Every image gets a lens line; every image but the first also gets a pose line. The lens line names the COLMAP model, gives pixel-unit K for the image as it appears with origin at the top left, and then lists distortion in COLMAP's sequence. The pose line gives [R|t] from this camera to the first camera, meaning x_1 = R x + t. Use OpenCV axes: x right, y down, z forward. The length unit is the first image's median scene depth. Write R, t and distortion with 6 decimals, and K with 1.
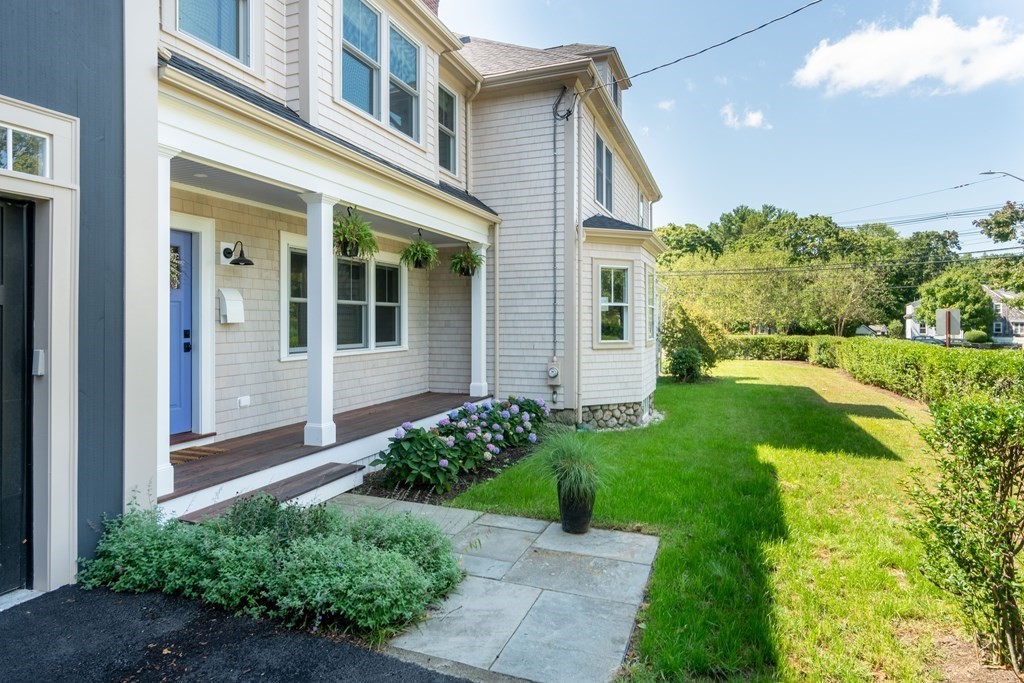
lens RADIAL K [[575.7, 0, 505.1], [0, 575.7, 320.4], [0, 0, 1]] dist [-0.018604, -0.000721]
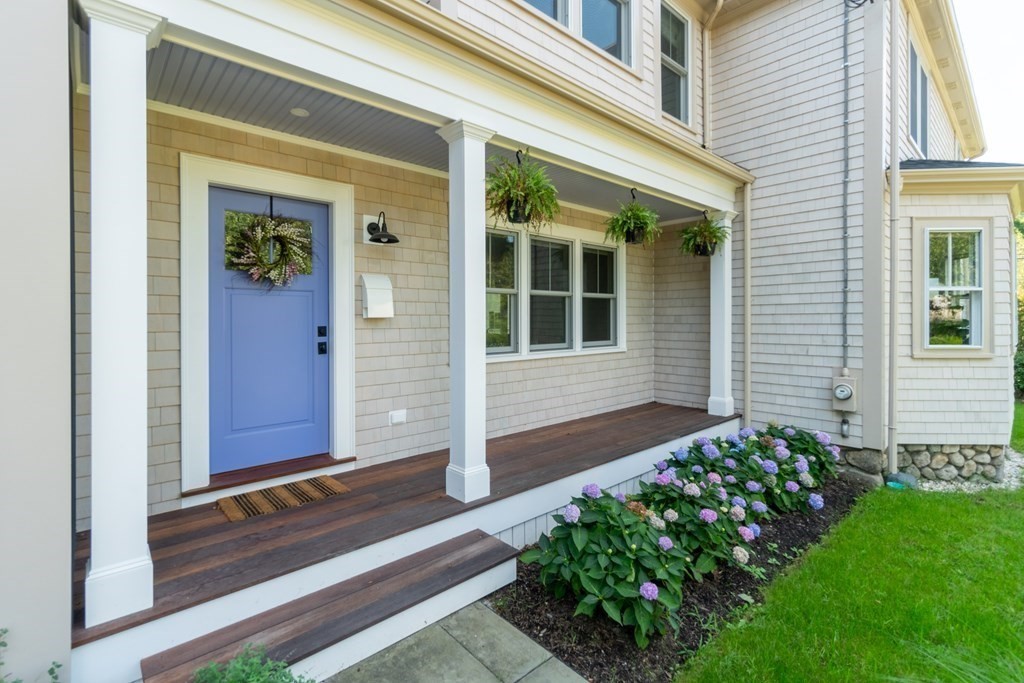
lens RADIAL K [[470.5, 0, 506.4], [0, 470.5, 321.2], [0, 0, 1]] dist [-0.001018, -0.000326]
pose [[0.892193, 0.000873, -0.451653, -0.018533], [0.002512, 0.999973, 0.006895, 0.003440], [0.451646, -0.007287, 0.892167, 0.335270]]
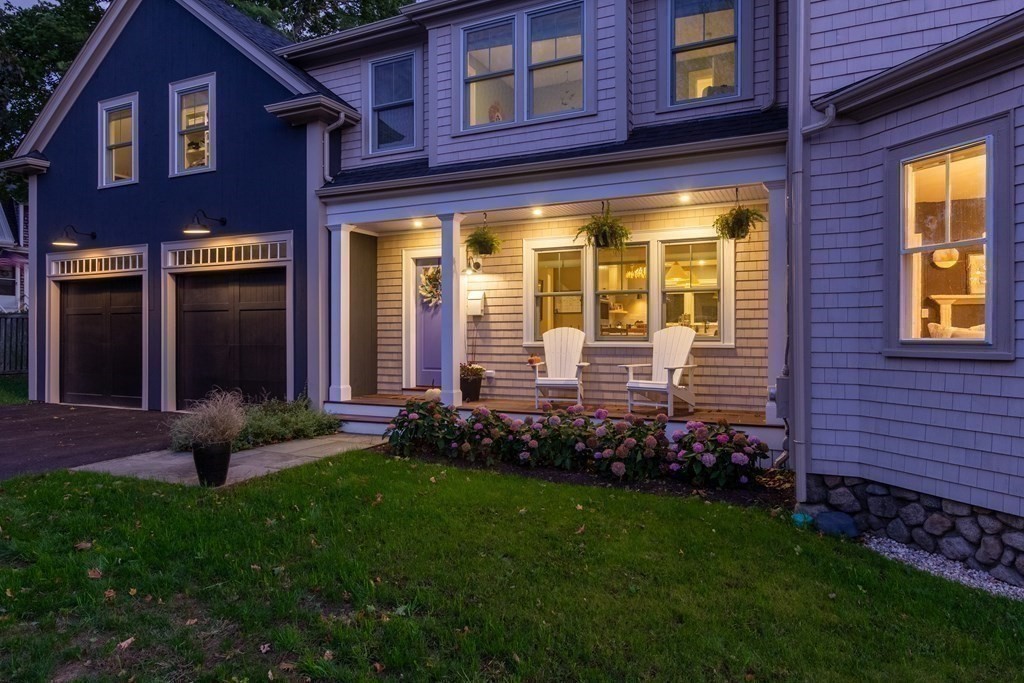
lens RADIAL K [[613.2, 0, 510.6], [0, 613.2, 336.6], [0, 0, 1]] dist [-0.001483, -0.001085]
pose [[-0.061163, 0.002327, -0.998125, 0.672731], [0.001537, 0.999996, 0.002237, 0.034650], [0.998127, -0.001397, -0.061166, 0.782088]]
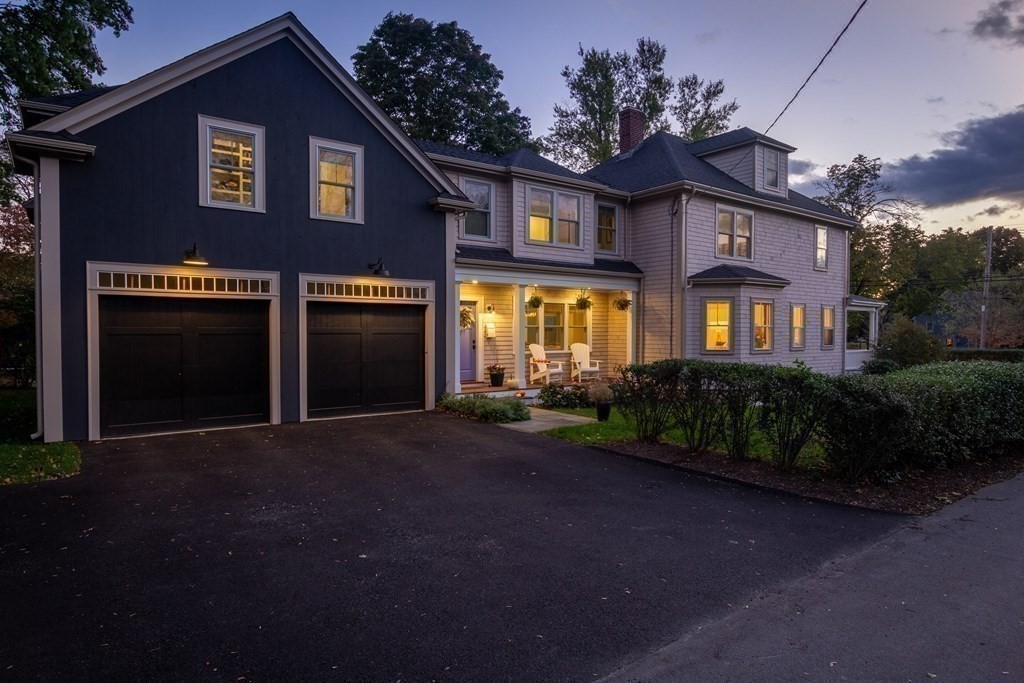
lens RADIAL K [[613.2, 0, 510.6], [0, 613.2, 343.8], [0, 0, 1]] dist [-0.001483, -0.001085]
pose [[0.849201, 0.011487, -0.527944, 0.635310], [0.000326, 0.999752, 0.022277, -0.017432], [0.528069, -0.019090, 0.848987, -0.759908]]
